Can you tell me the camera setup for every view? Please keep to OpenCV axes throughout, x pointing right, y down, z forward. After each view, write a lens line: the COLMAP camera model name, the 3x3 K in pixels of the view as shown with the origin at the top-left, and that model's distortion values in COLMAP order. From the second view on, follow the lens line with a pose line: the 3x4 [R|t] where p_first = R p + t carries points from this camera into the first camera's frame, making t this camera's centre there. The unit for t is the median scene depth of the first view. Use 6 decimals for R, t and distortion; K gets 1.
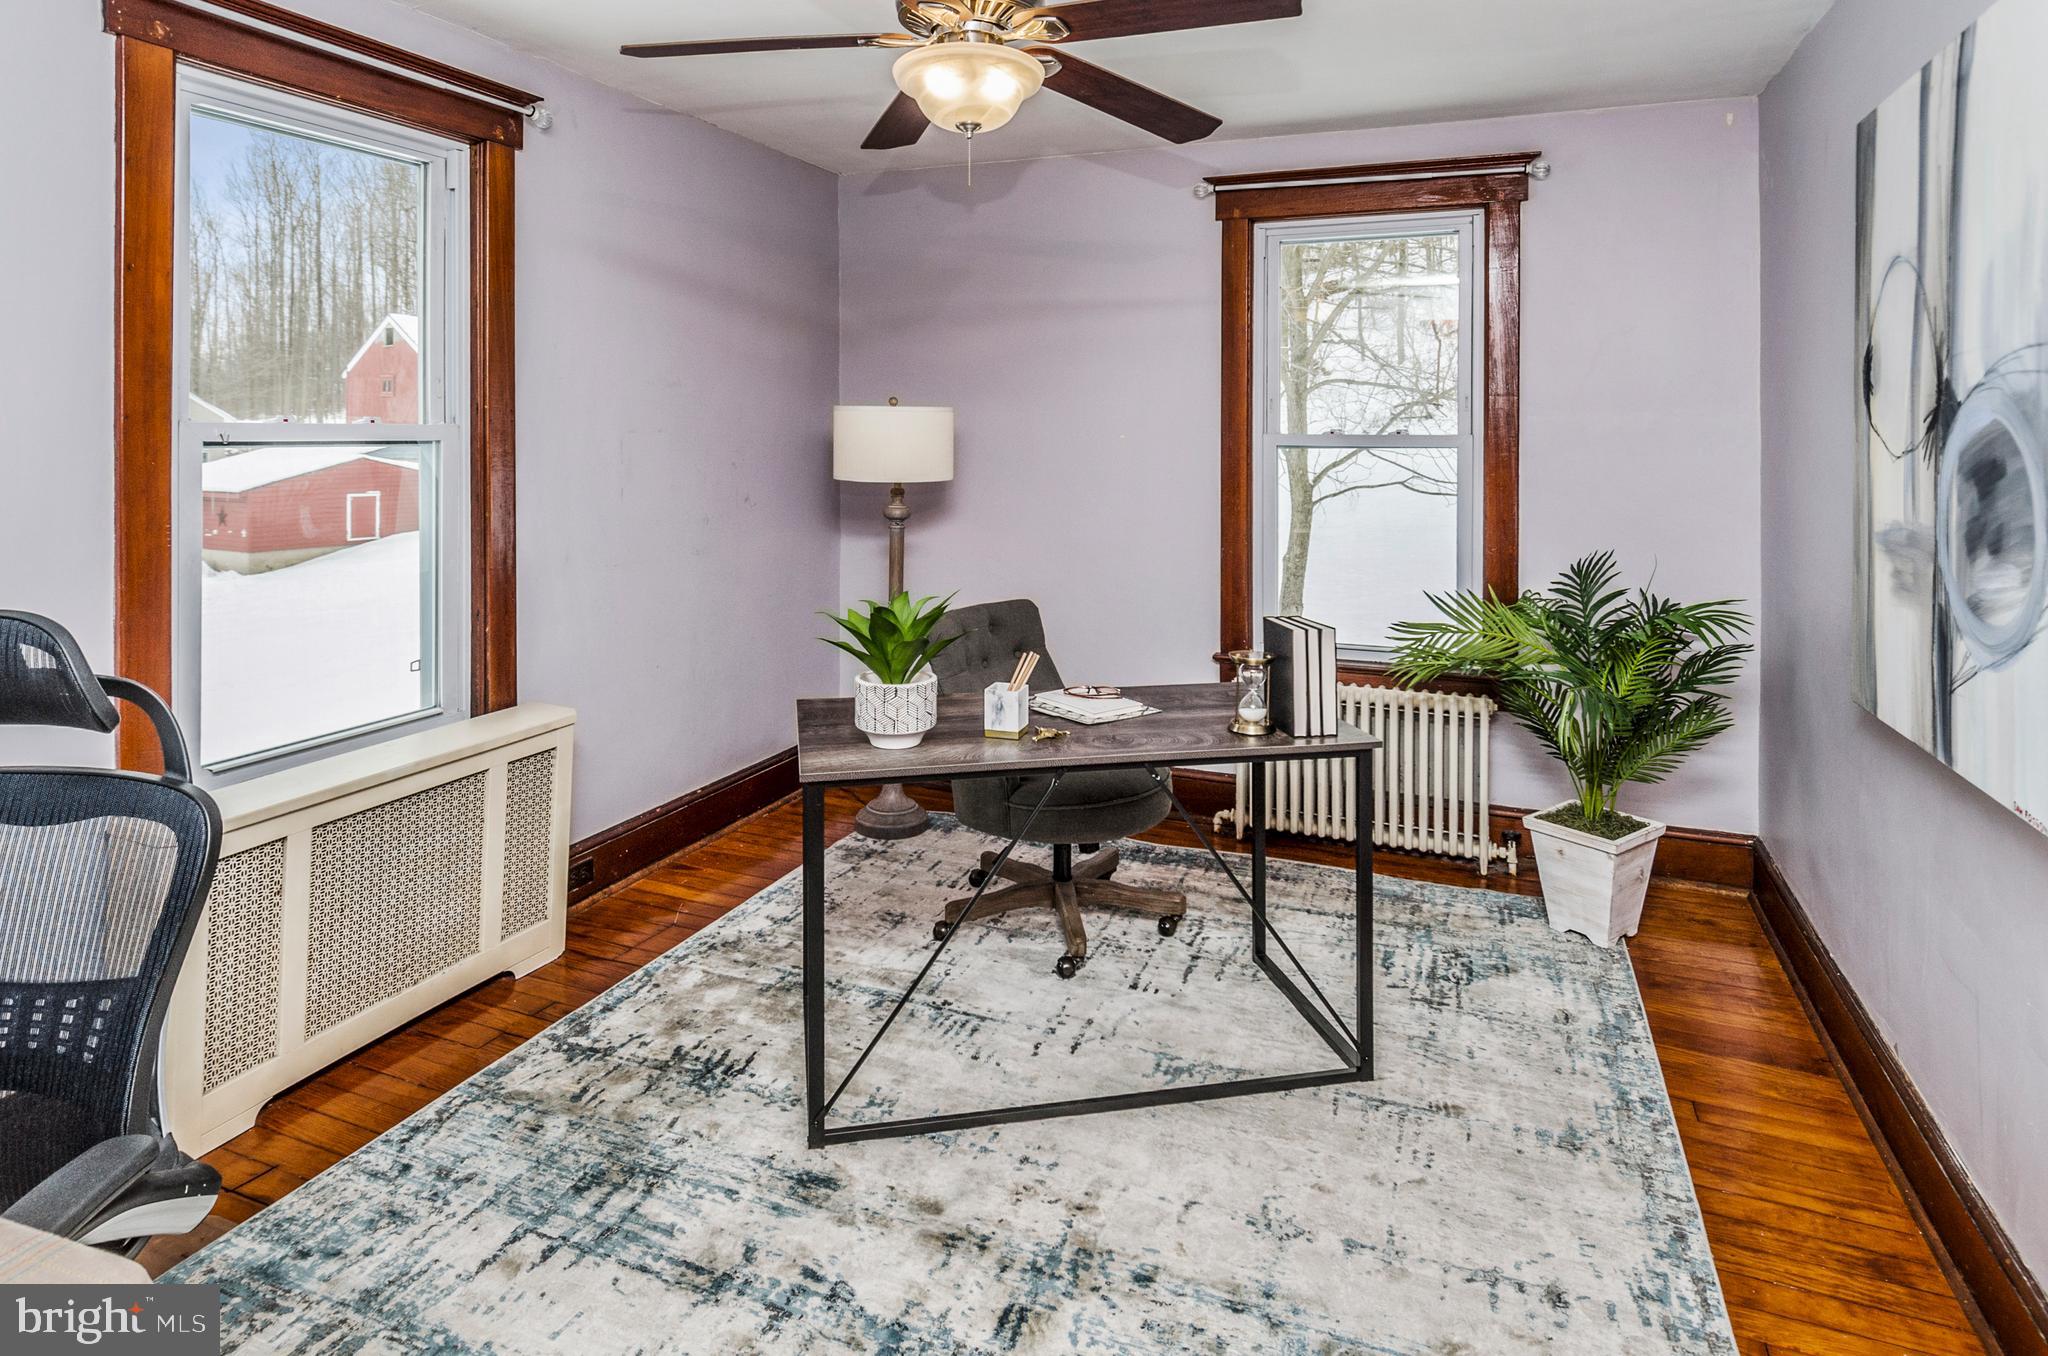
lens RADIAL K [[1185.2, 0, 1022.1], [0, 1185.2, 647.4], [0, 0, 1]] dist [-0.031681, -0.001066]
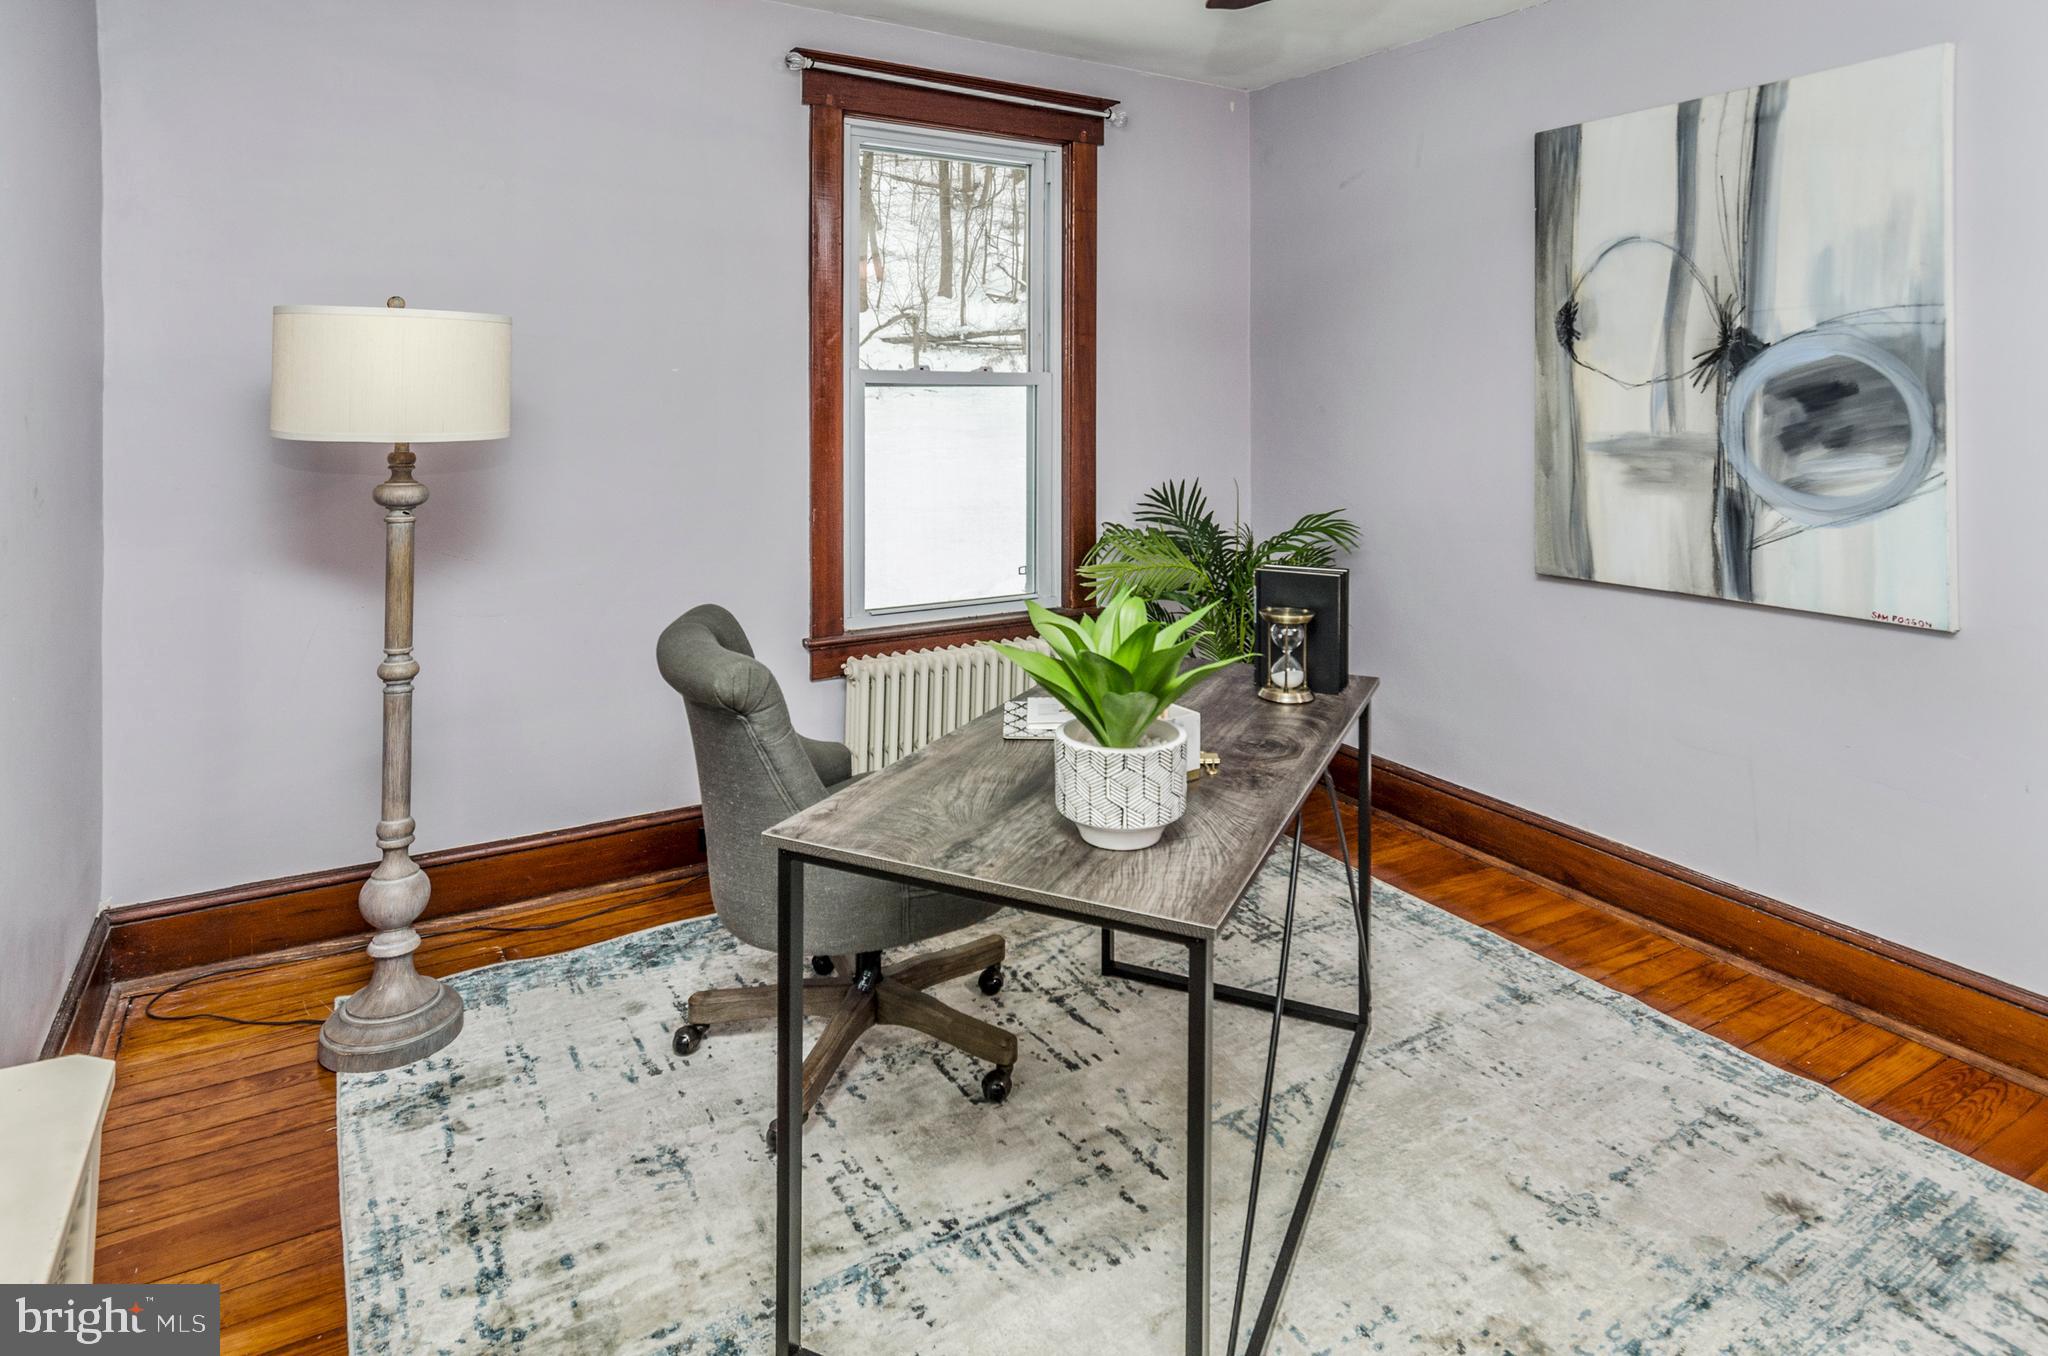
lens RADIAL K [[1168.3, 0, 1023.2], [0, 1168.3, 523.9], [0, 0, 1]] dist [0.000272, 0.000026]
pose [[0.561049, -0.092031, 0.822651, -0.574142], [0.142643, 0.989683, 0.013434, -0.089336], [-0.815400, 0.109808, 0.568388, 0.601236]]
